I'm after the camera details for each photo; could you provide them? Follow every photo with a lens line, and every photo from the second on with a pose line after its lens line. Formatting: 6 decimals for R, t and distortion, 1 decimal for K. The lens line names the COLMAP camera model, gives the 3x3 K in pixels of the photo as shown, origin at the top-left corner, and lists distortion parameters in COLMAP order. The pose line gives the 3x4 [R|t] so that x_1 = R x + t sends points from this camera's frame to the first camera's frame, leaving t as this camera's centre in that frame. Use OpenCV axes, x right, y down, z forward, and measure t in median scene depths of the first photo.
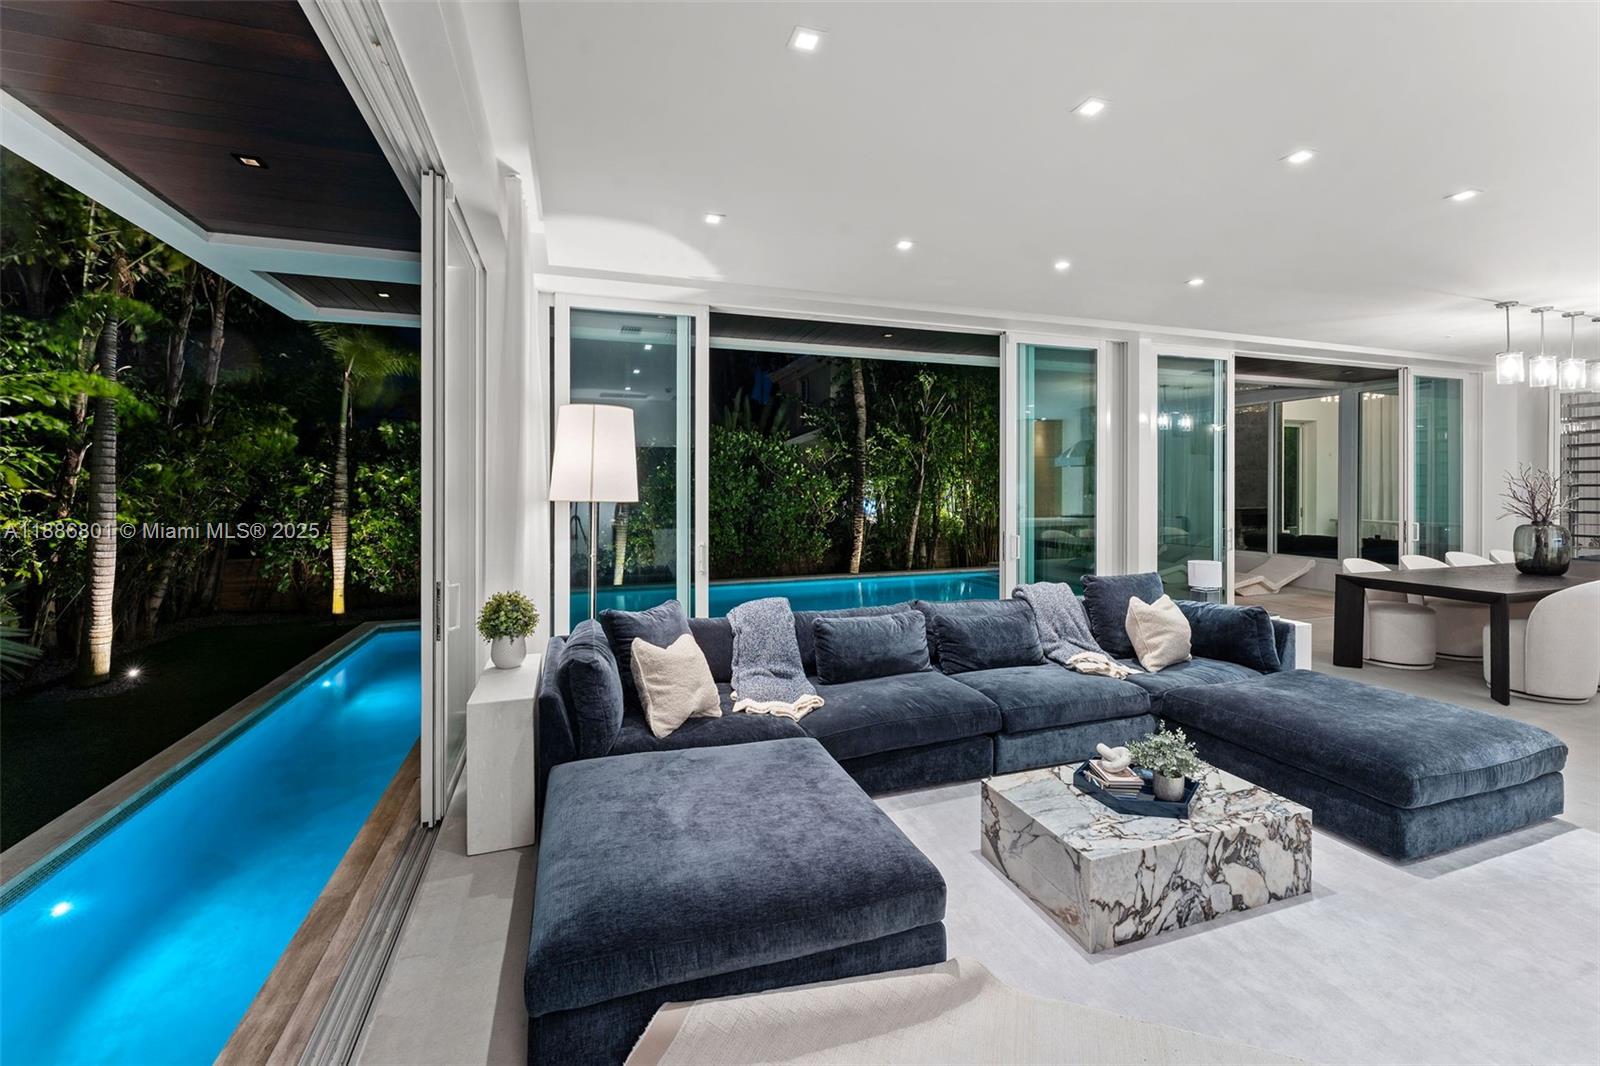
lens RADIAL K [[675.9, 0, 804.2], [0, 675.9, 498.2], [0, 0, 1]] dist [-0.001516, -0.000423]
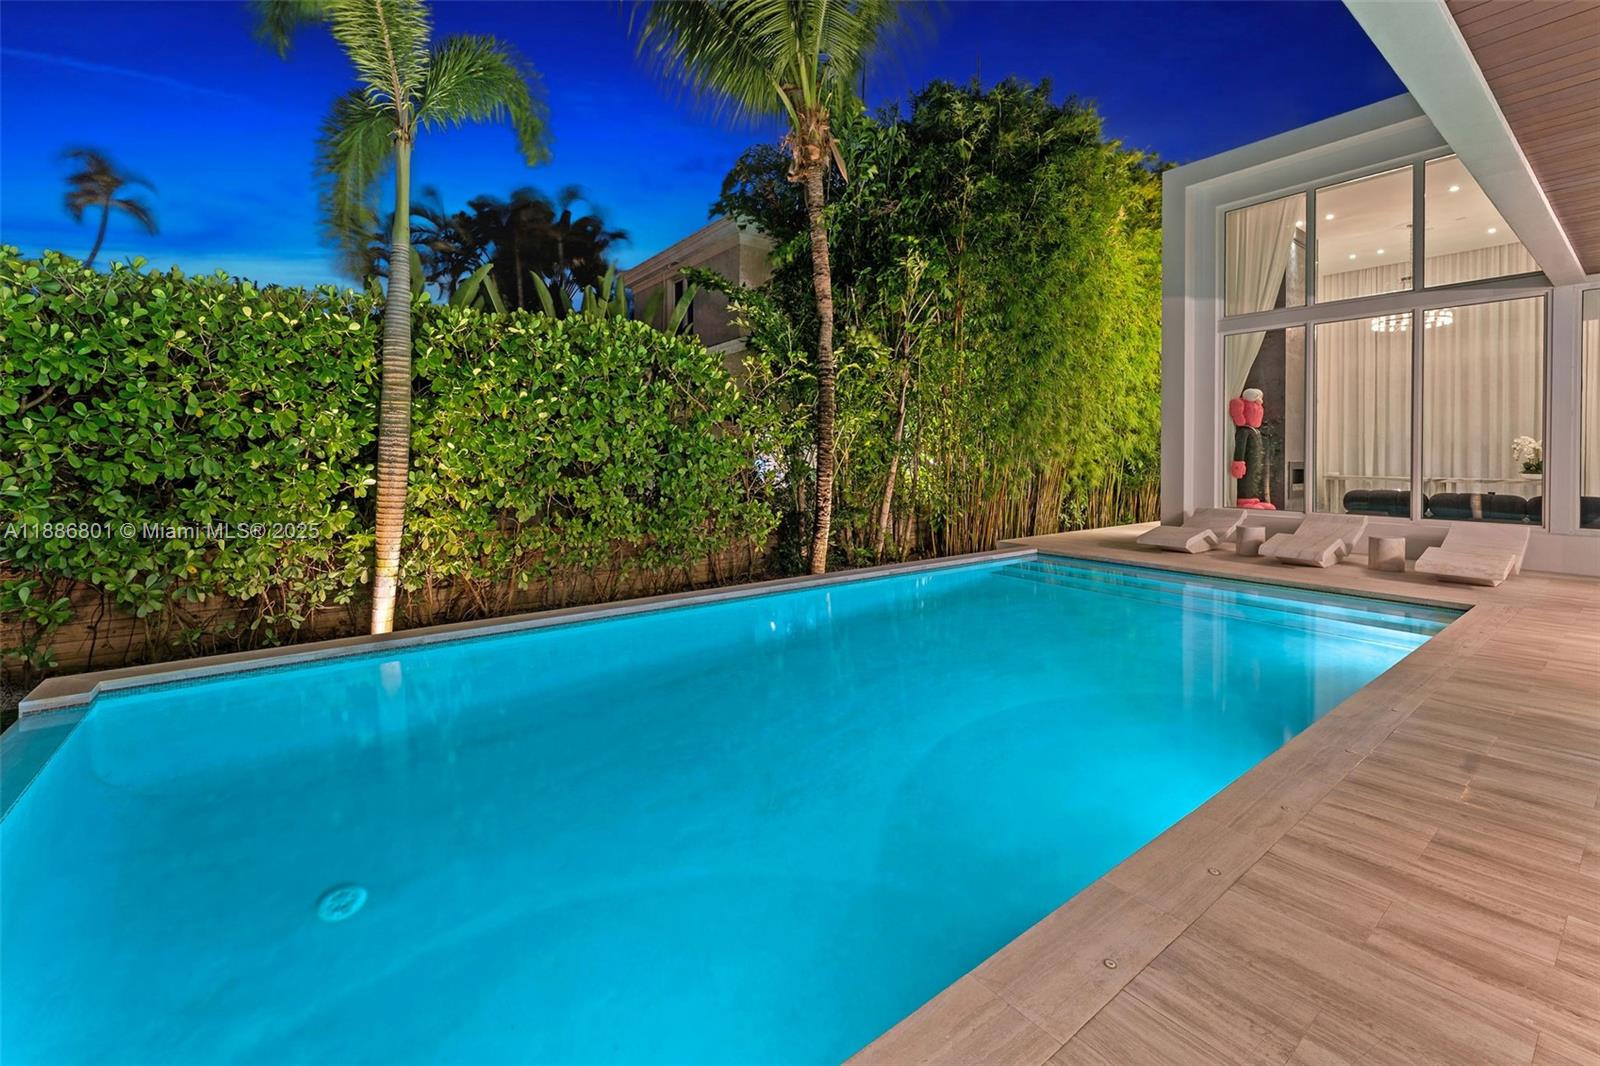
lens RADIAL K [[681.6, 0, 801.3], [0, 681.6, 464.5], [0, 0, 1]] dist [-0.000812, -0.000104]
pose [[0.956806, -0.000044, 0.290728, -0.118795], [0.001245, 0.999991, -0.003945, 0.020480], [-0.290725, 0.004137, 0.956798, 0.408814]]
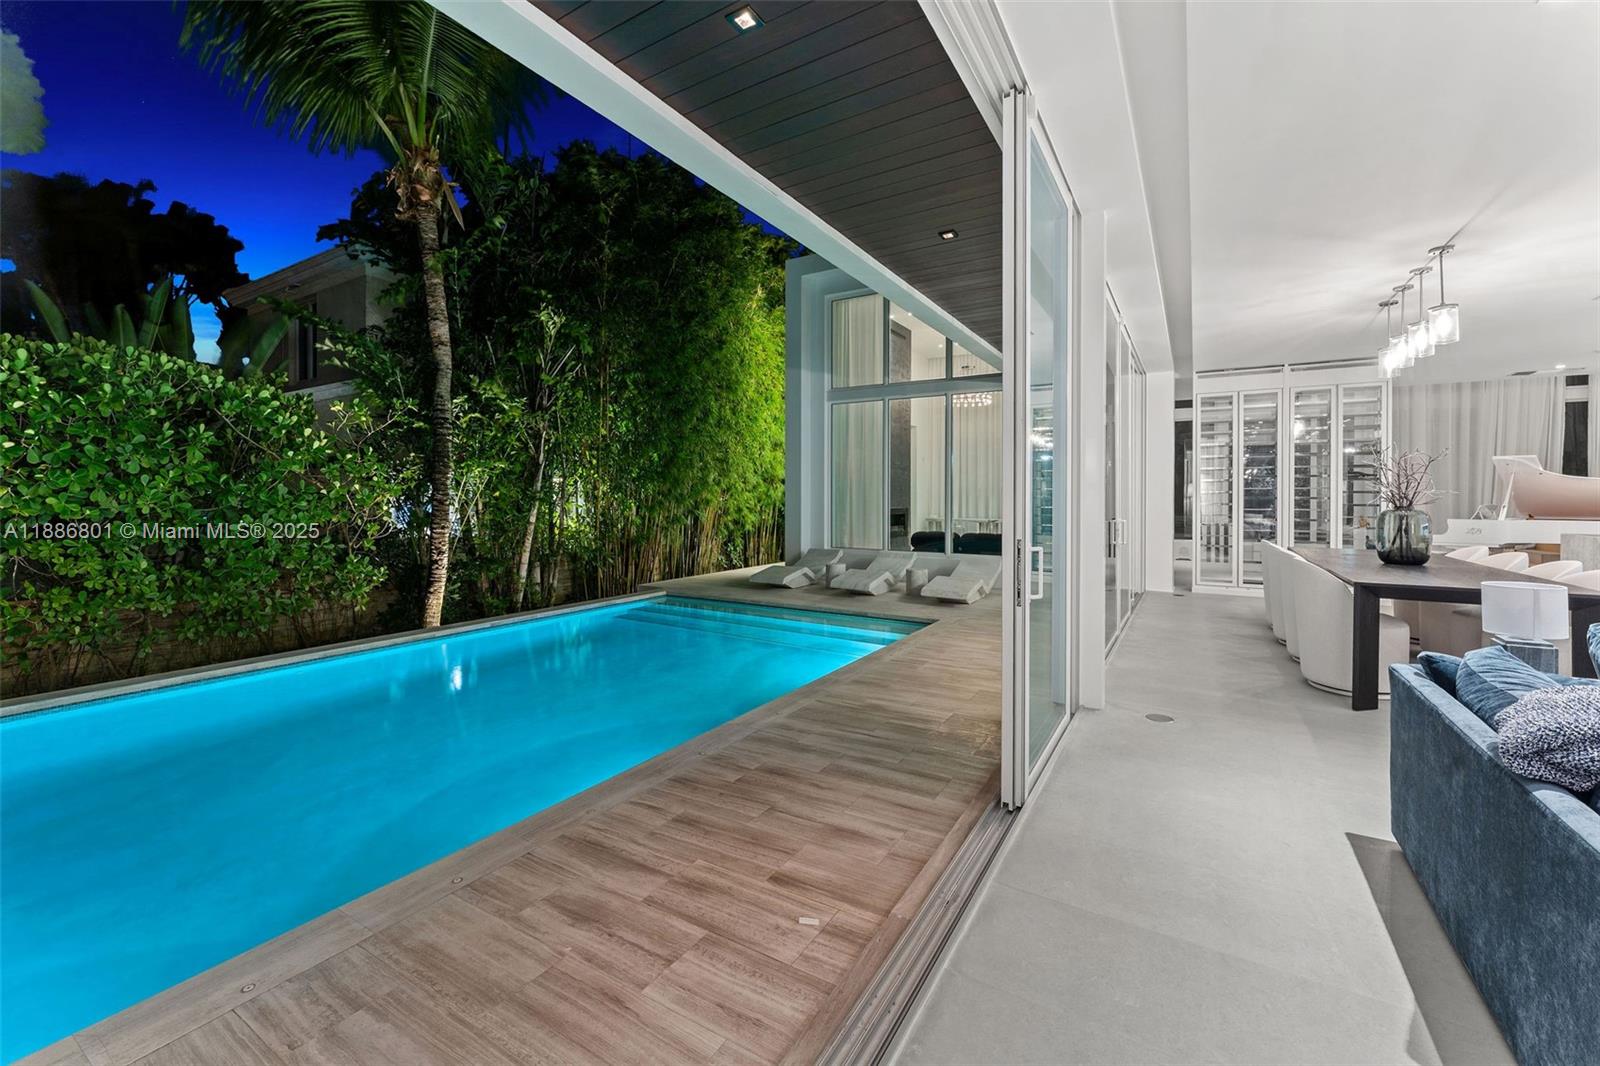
lens RADIAL K [[660.8, 0, 810.0], [0, 660.8, 506.0], [0, 0, 1]] dist [-0.001352, -0.000440]
pose [[0.774245, -0.004395, 0.632871, -0.035006], [0.007237, 0.999972, -0.001909, 0.012483], [-0.632845, 0.006058, 0.774255, 0.338848]]
